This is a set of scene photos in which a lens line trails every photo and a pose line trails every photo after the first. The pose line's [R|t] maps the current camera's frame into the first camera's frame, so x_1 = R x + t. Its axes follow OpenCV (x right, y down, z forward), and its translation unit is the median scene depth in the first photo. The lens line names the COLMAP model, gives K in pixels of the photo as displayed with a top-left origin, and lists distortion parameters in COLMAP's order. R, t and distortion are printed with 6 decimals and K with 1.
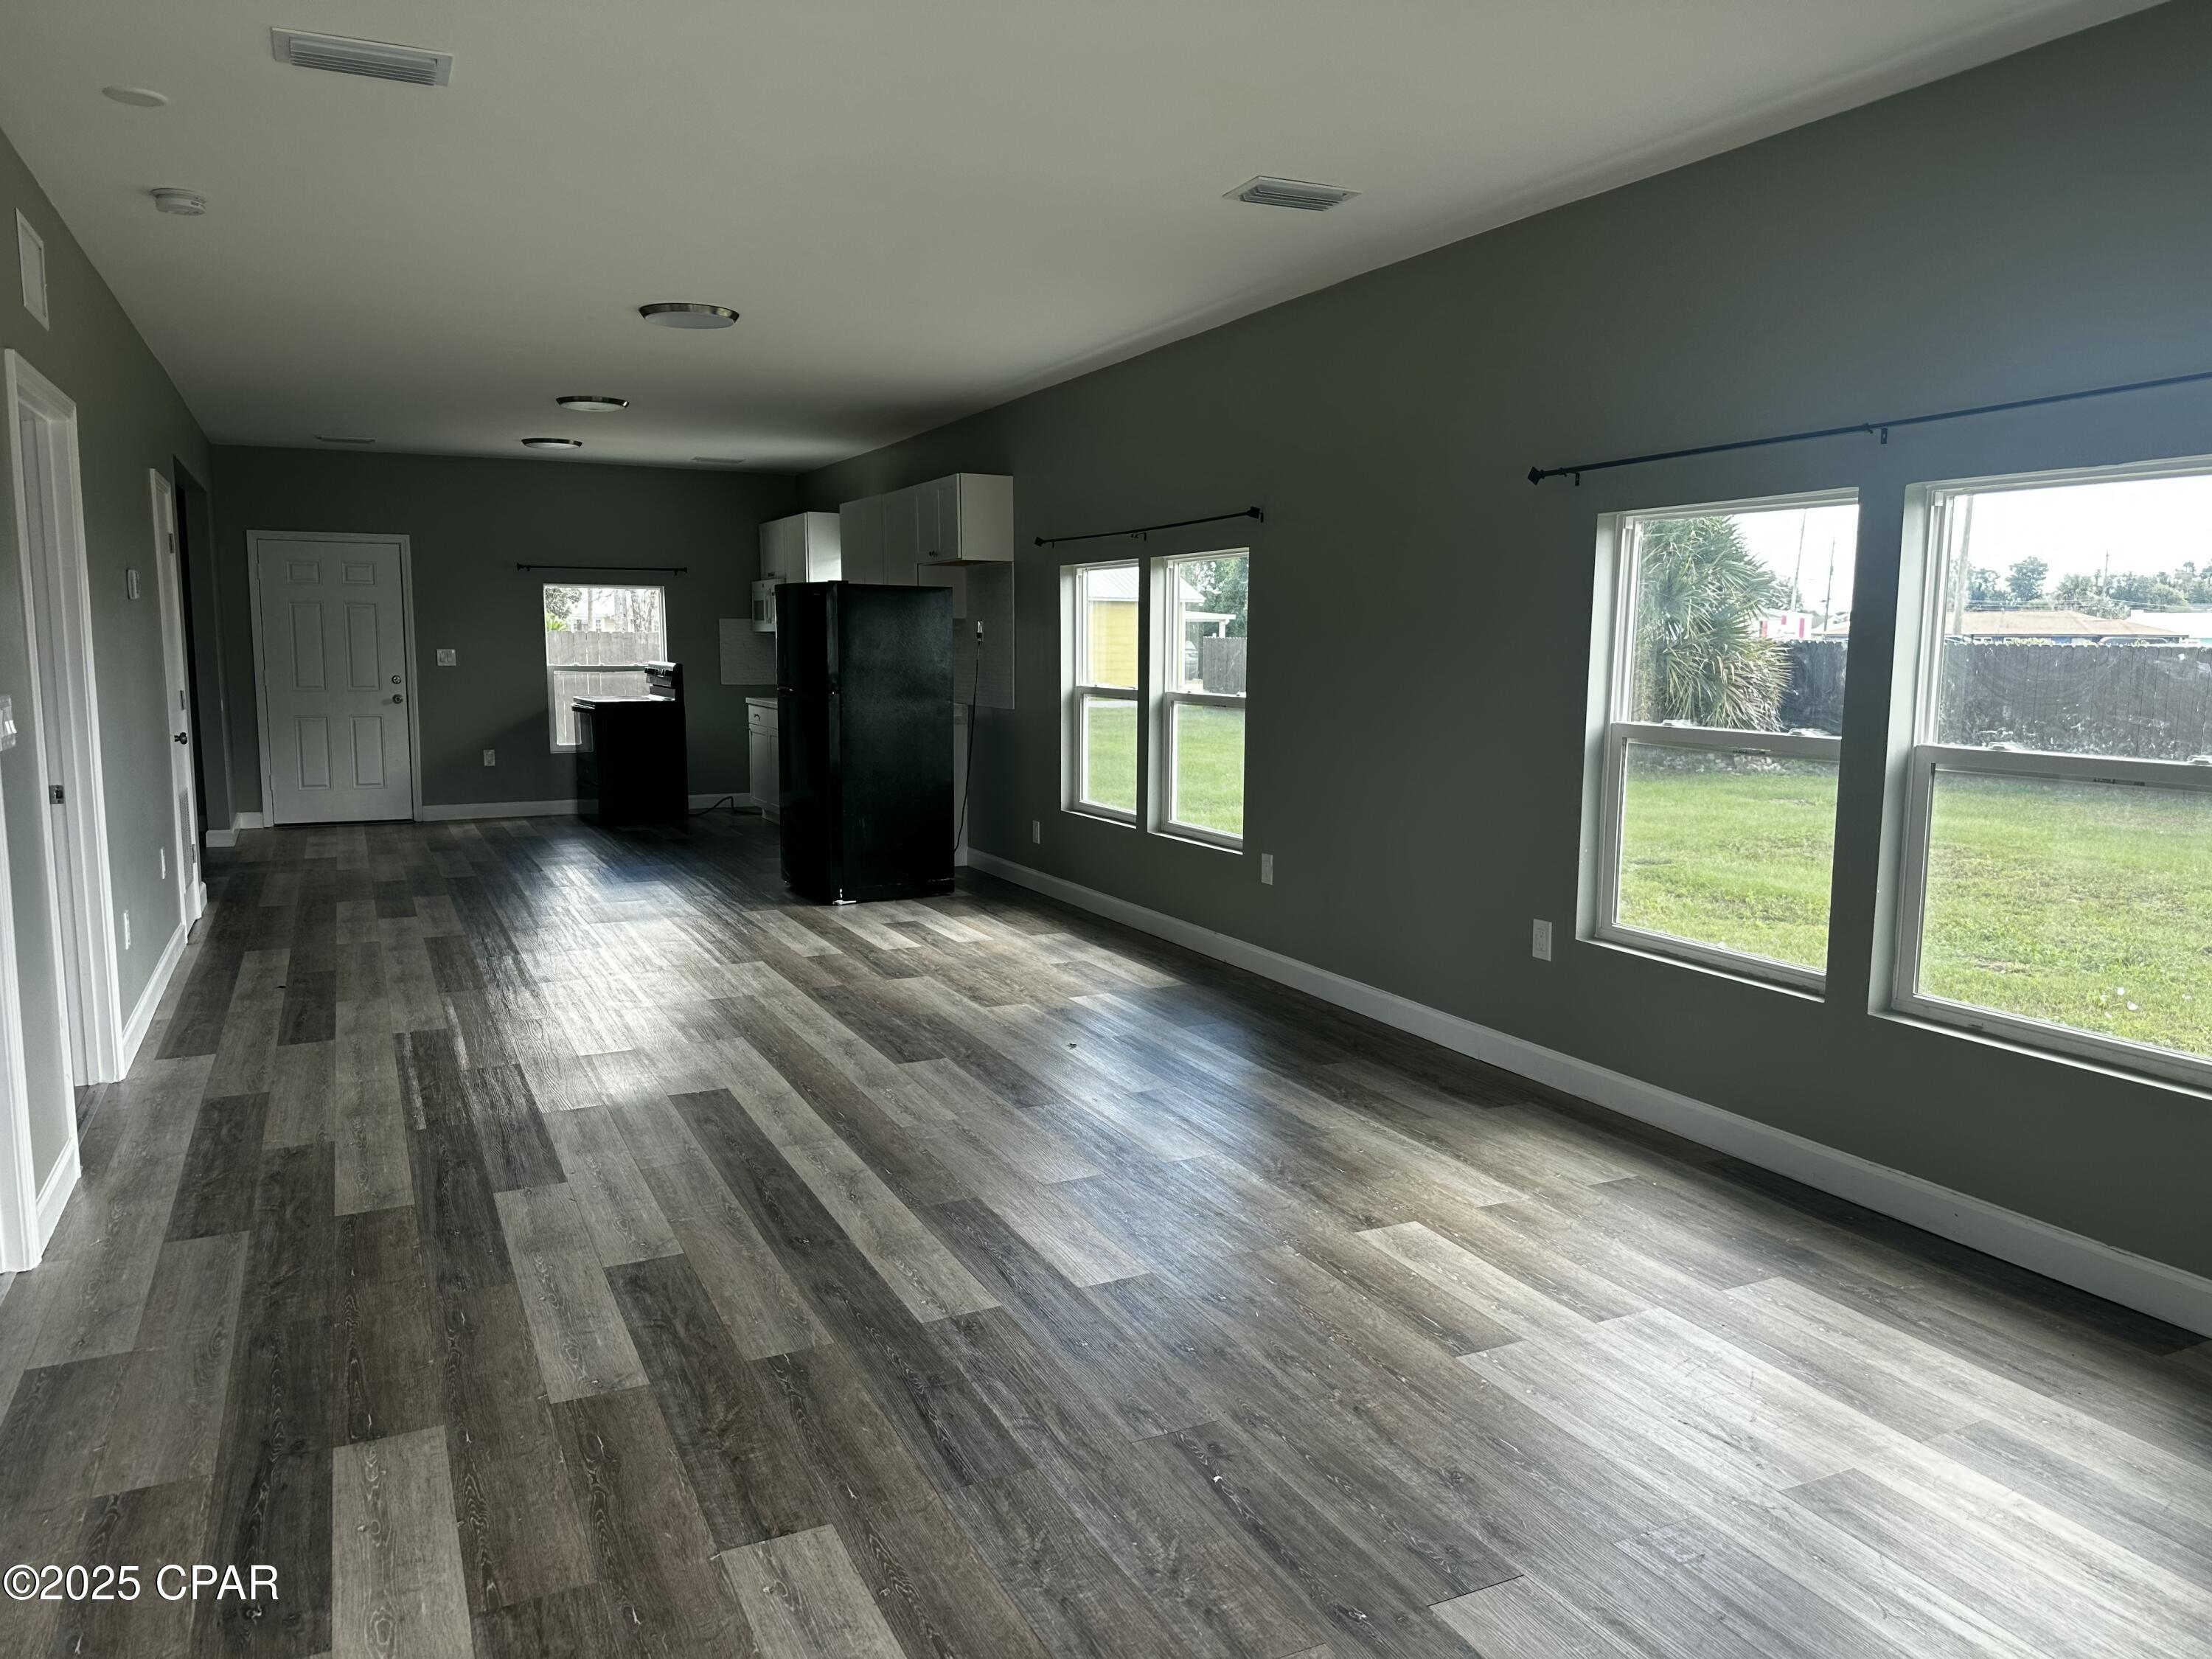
lens RADIAL K [[1539.1, 0, 1106.0], [0, 1539.1, 829.5], [0, 0, 1]] dist [0.002108, 0.000725]
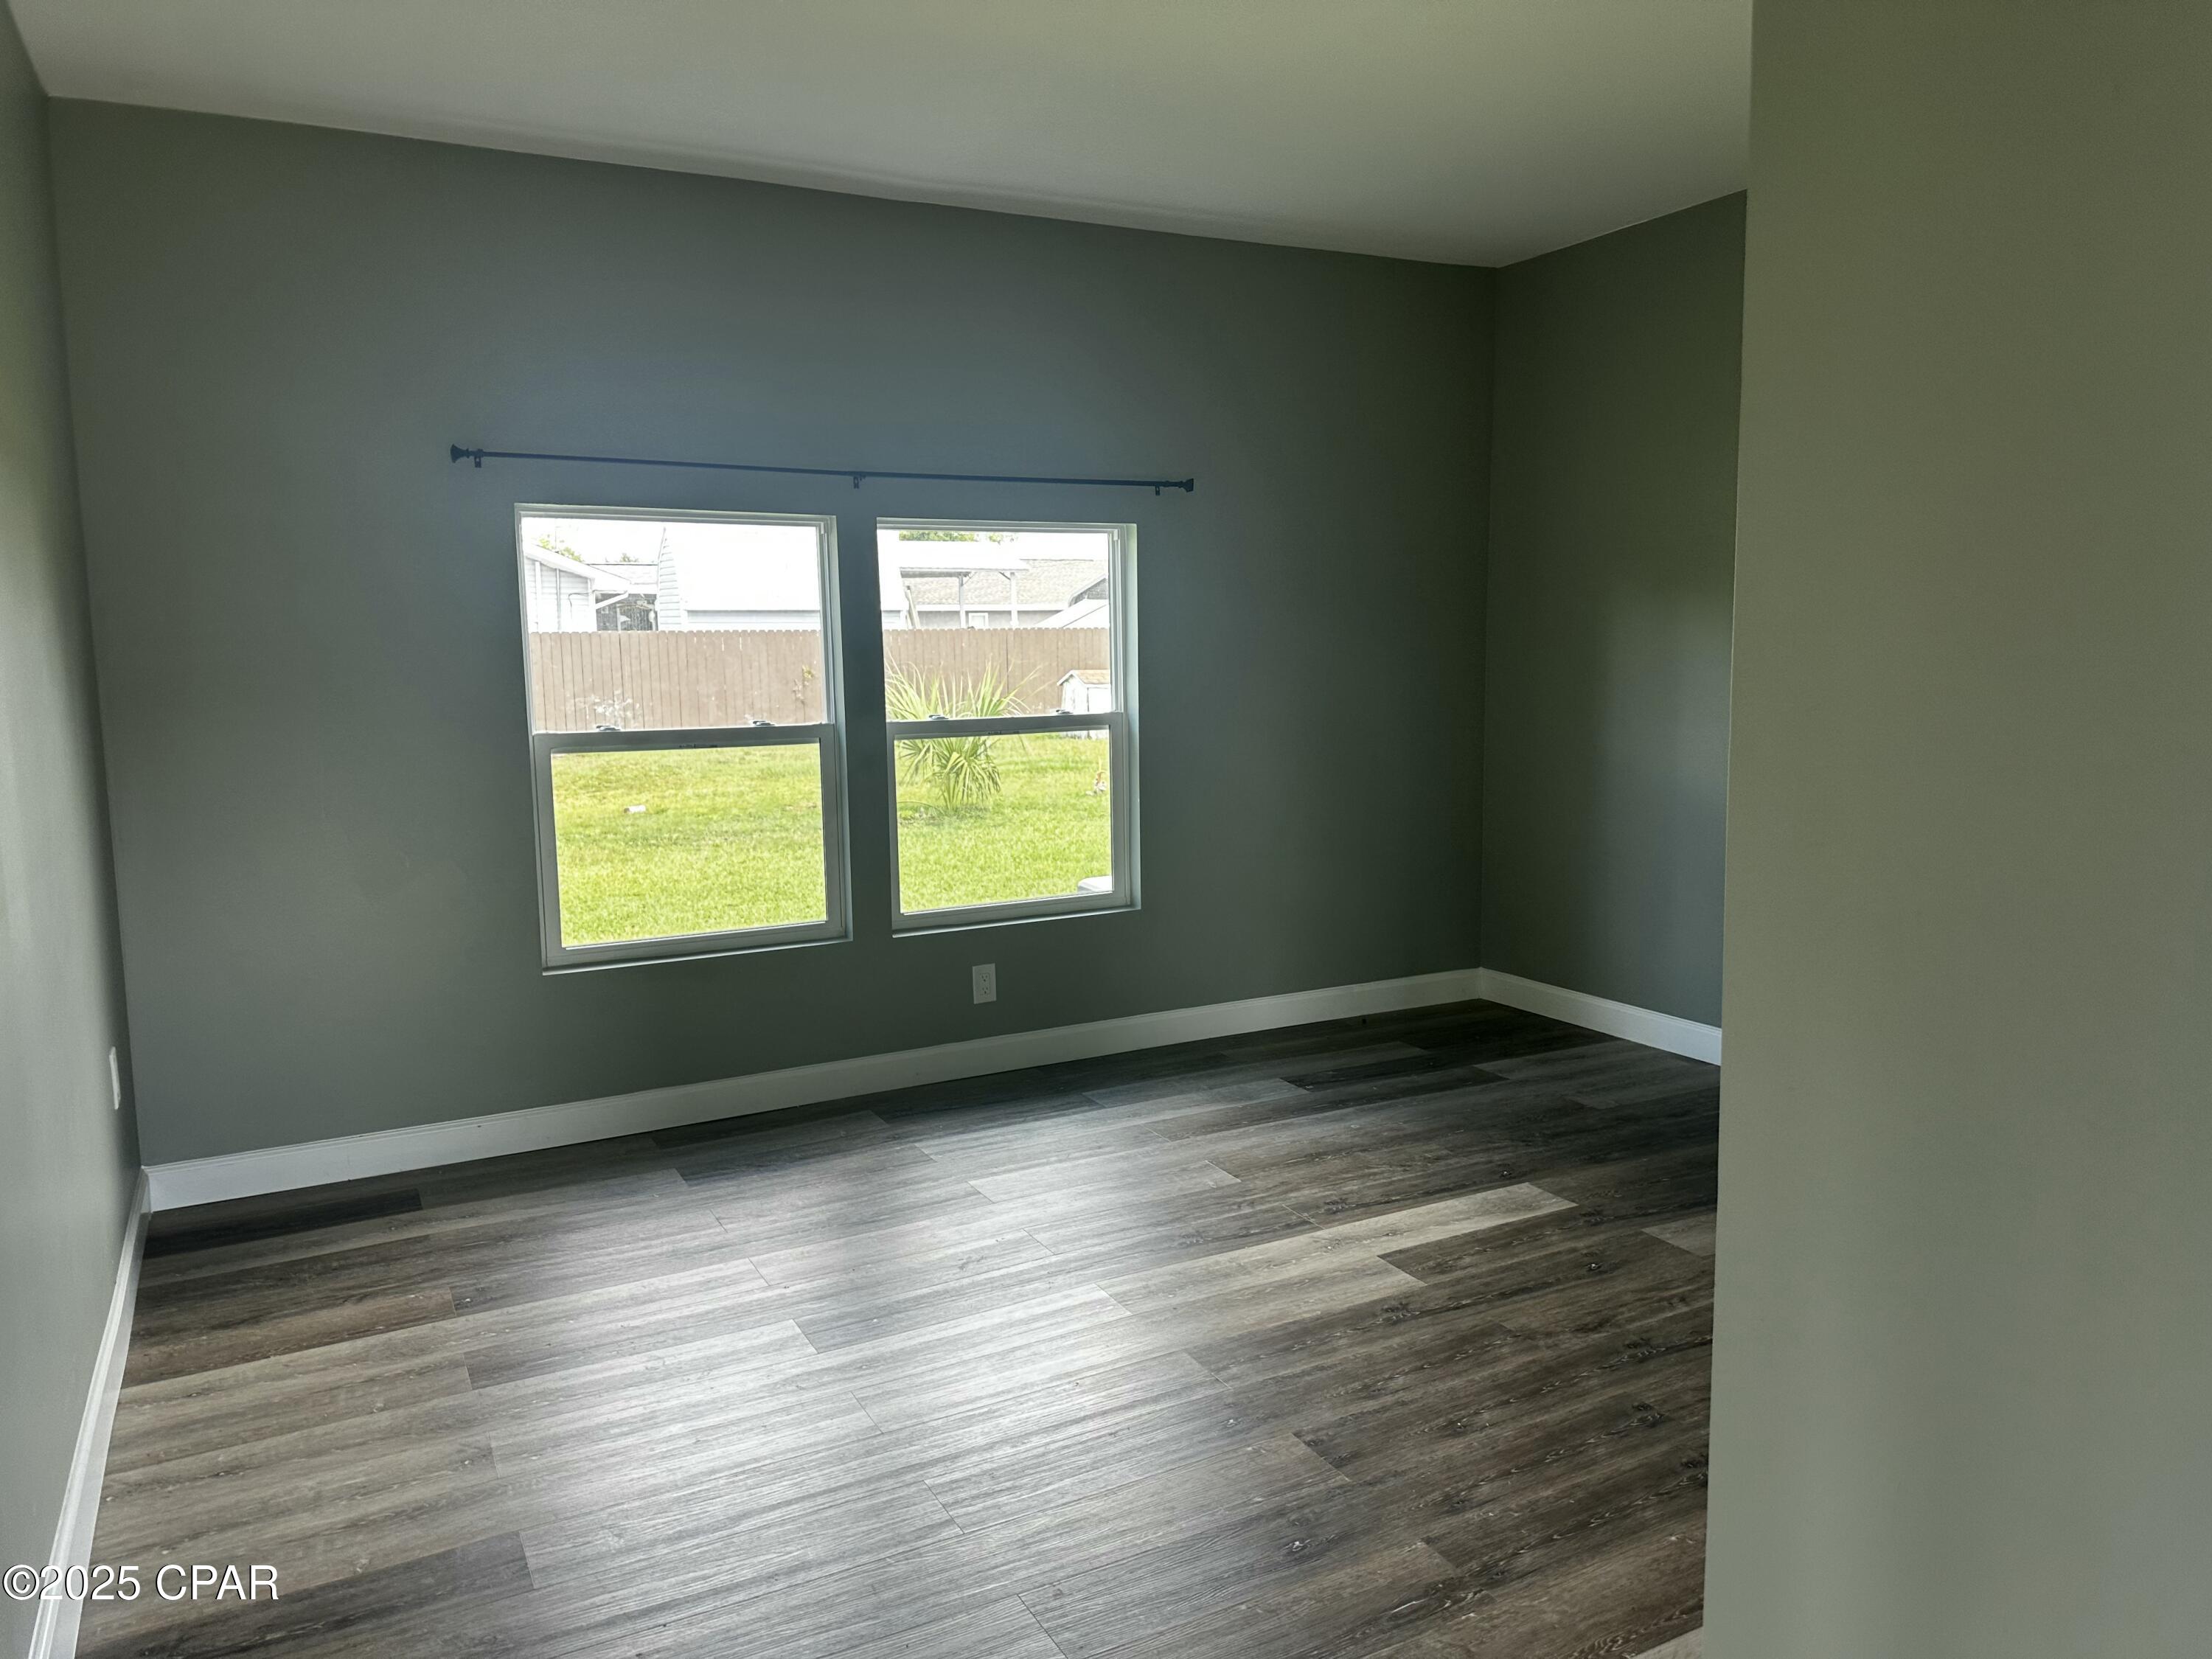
lens RADIAL K [[1577.4, 0, 1106.0], [0, 1577.4, 829.5], [0, 0, 1]] dist [0.000426, -0.000034]
pose [[-0.031583, -0.125975, 0.991531, -0.783438], [0.142603, 0.981309, 0.129218, -0.107028], [-0.989276, 0.145476, -0.013028, 0.860086]]
